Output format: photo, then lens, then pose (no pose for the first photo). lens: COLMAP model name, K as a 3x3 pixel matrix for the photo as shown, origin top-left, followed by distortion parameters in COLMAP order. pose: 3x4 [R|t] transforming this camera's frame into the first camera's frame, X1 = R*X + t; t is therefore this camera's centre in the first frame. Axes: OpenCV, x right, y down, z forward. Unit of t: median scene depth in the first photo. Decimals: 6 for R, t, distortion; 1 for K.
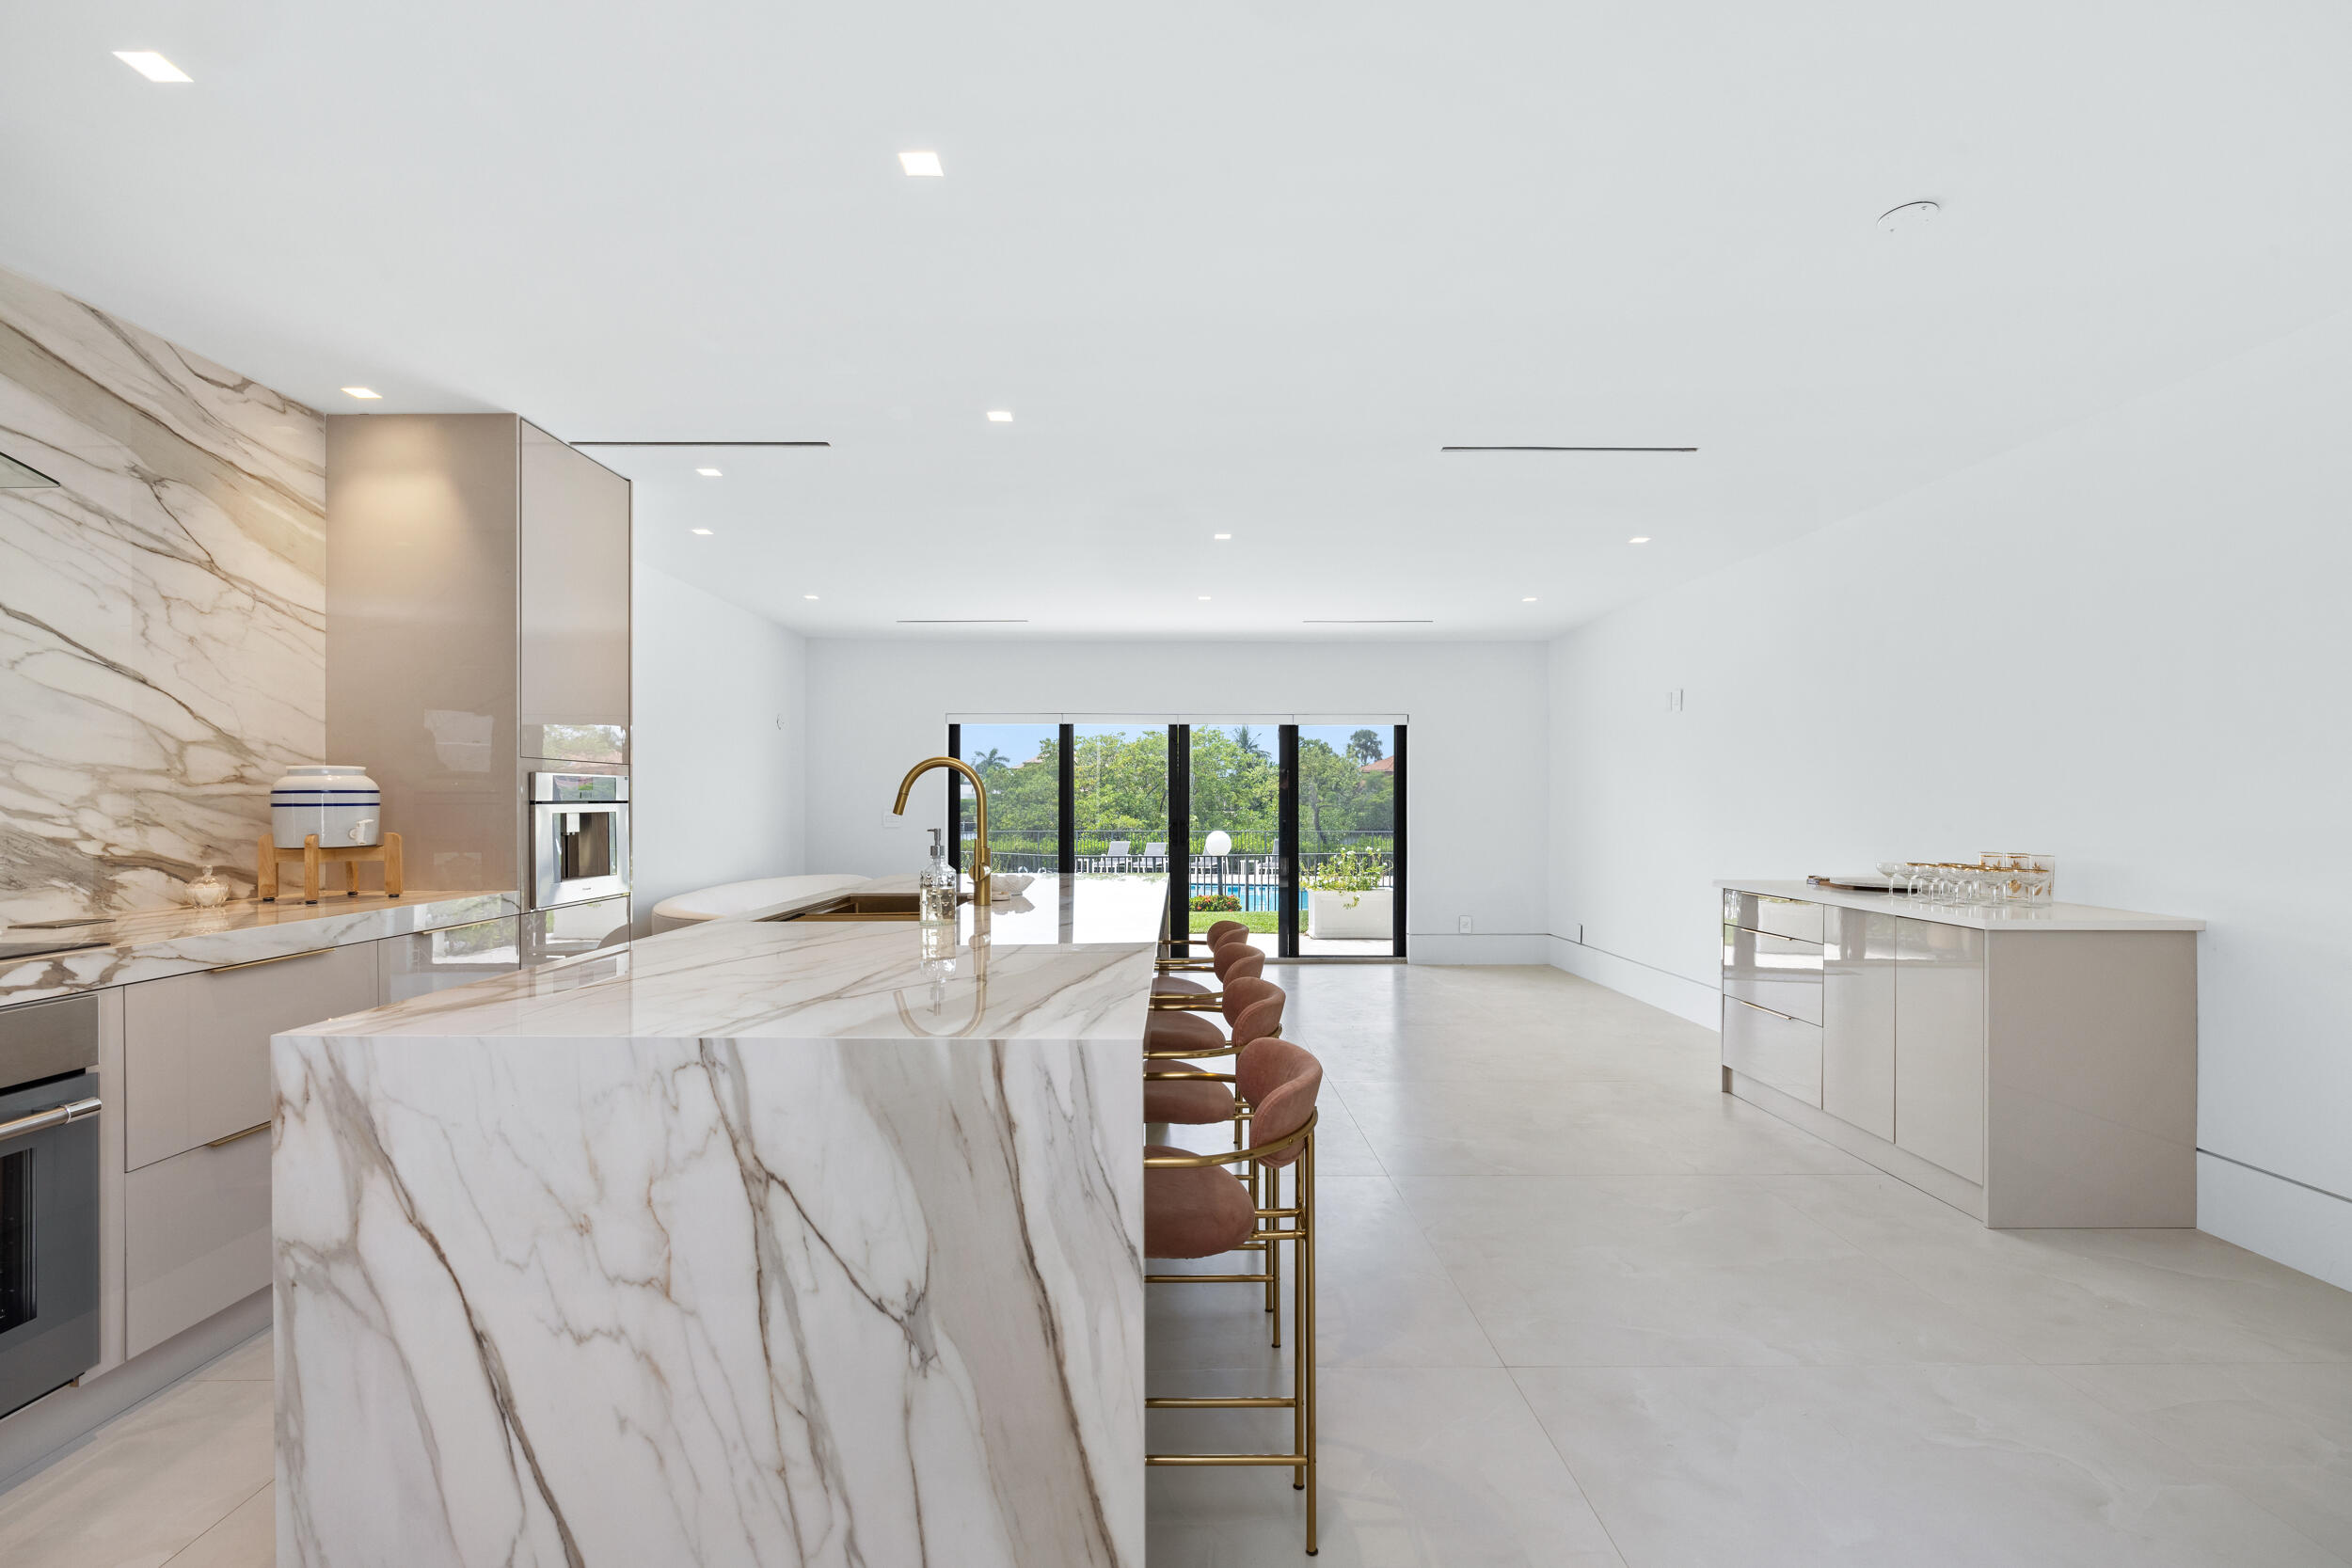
lens RADIAL K [[1061.7, 0, 1178.9], [0, 1061.7, 809.3], [0, 0, 1]] dist [-0.000004, 0.000200]
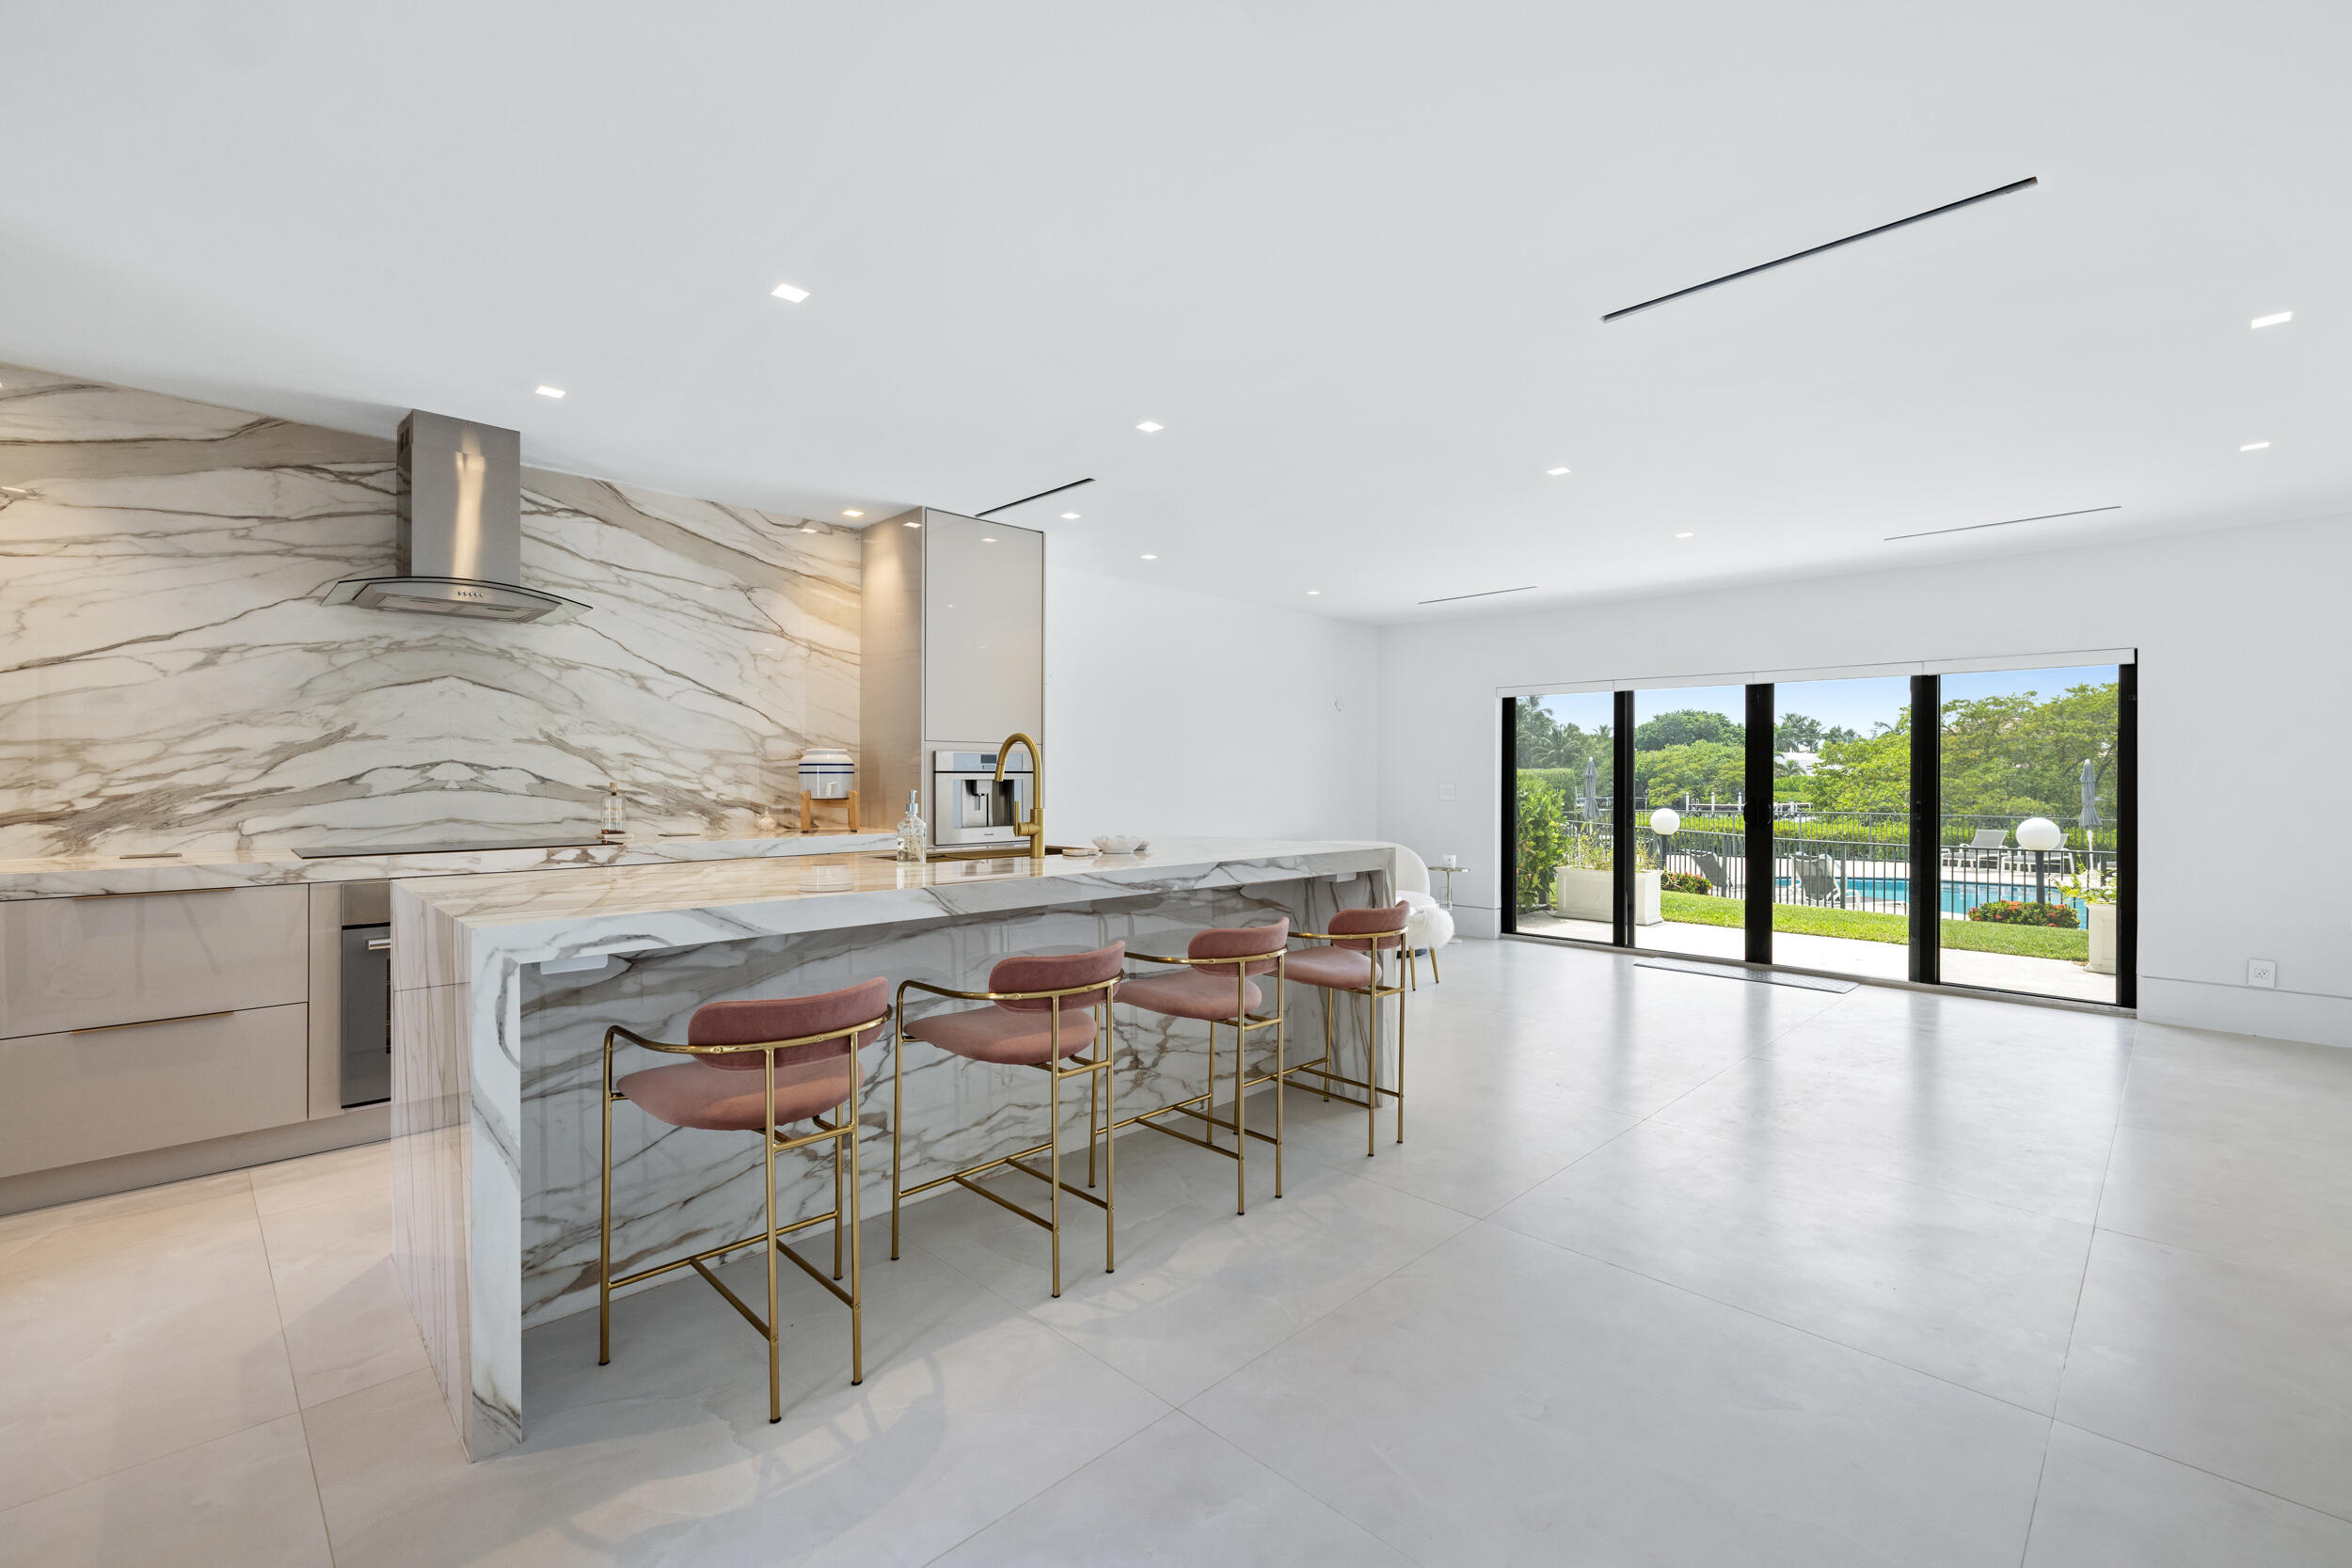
lens RADIAL K [[1011.7, 0, 1176.0], [0, 1011.7, 784.0], [0, 0, 1]] dist [0.005820, 0.000111]
pose [[0.694945, 0.008834, -0.719009, 0.656629], [-0.009991, 0.999947, 0.002629, 0.003190], [0.718994, 0.005357, 0.694996, 0.297982]]
